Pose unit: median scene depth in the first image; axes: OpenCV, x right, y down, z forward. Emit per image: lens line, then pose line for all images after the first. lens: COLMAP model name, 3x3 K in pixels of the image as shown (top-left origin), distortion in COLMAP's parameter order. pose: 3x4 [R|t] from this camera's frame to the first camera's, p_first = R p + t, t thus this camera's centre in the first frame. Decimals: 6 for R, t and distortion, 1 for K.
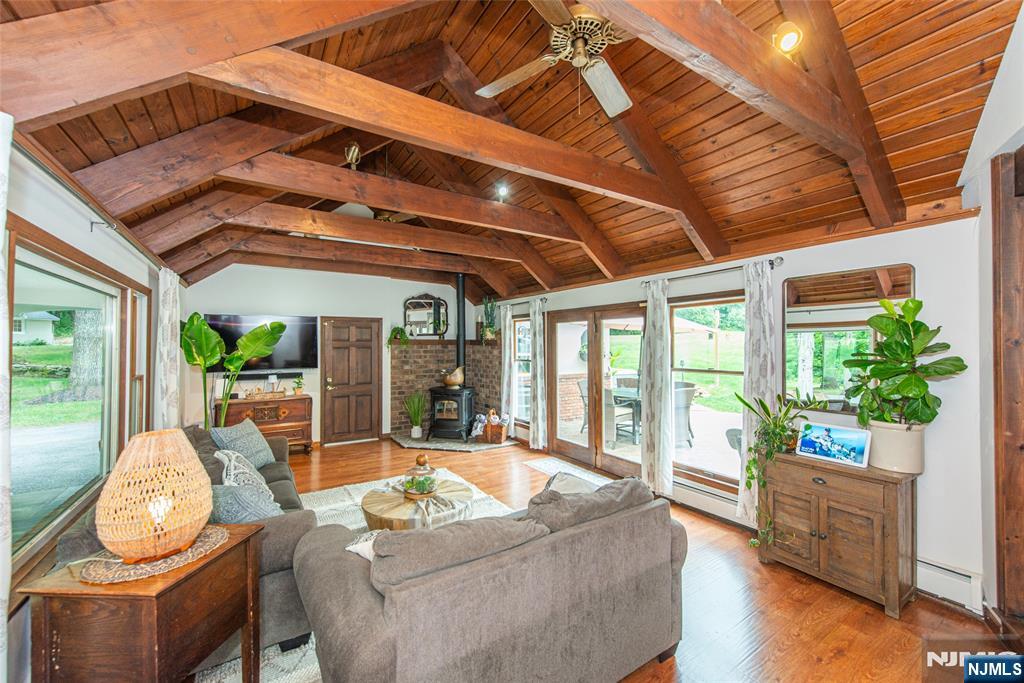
lens RADIAL K [[398.1, 0, 512.0], [0, 398.1, 341.5], [0, 0, 1]] dist [-0.000393, -0.000032]
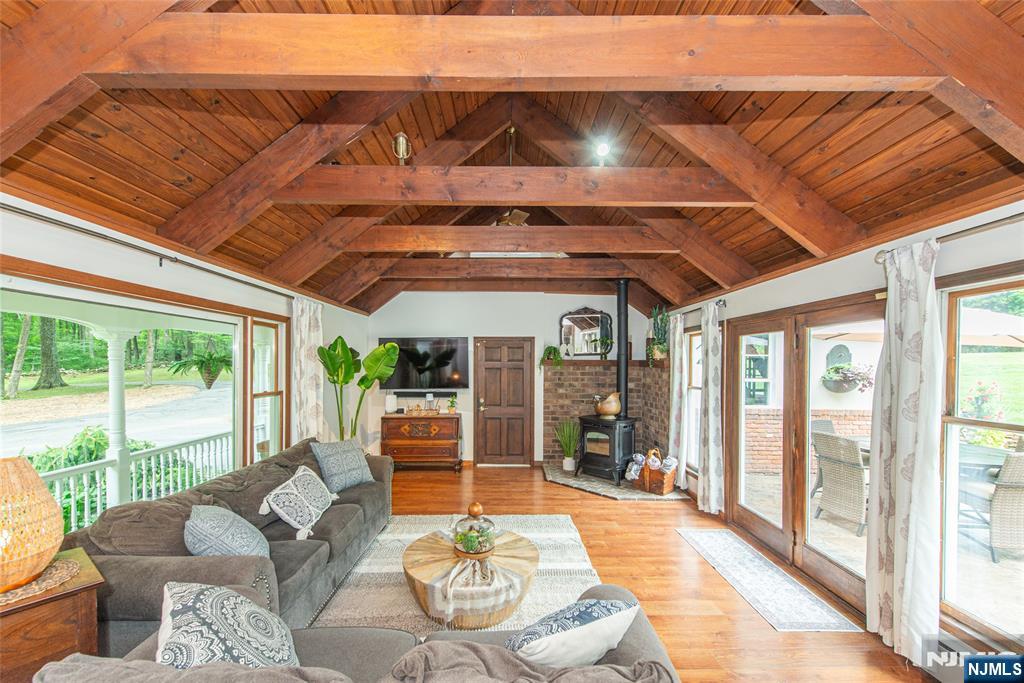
lens RADIAL K [[402.4, 0, 512.0], [0, 402.4, 371.1], [0, 0, 1]] dist [-0.000547, -0.000238]
pose [[0.841691, 0.014851, -0.539756, 0.145515], [-0.002265, 0.999710, 0.023976, -0.001336], [0.539955, -0.018958, 0.841480, 0.193027]]
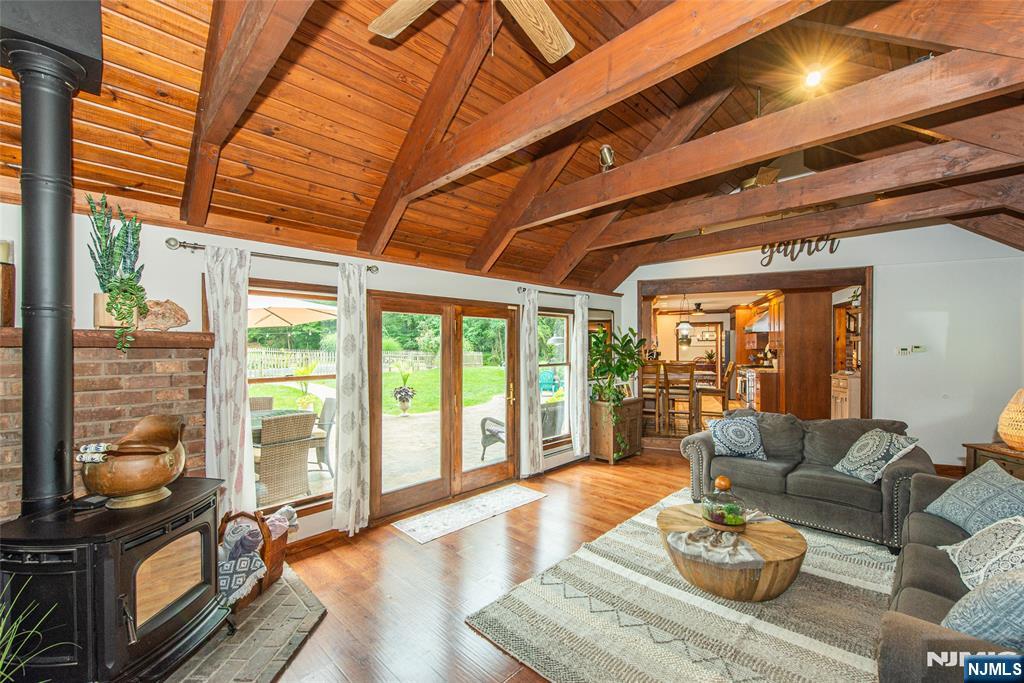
lens RADIAL K [[427.8, 0, 512.0], [0, 427.8, 341.5], [0, 0, 1]] dist [0.100322, -0.000007]
pose [[-0.203360, 0.010562, 0.979047, -0.572941], [-0.005373, 0.999915, -0.011903, 0.009310], [-0.979089, -0.007681, -0.203286, 0.885296]]
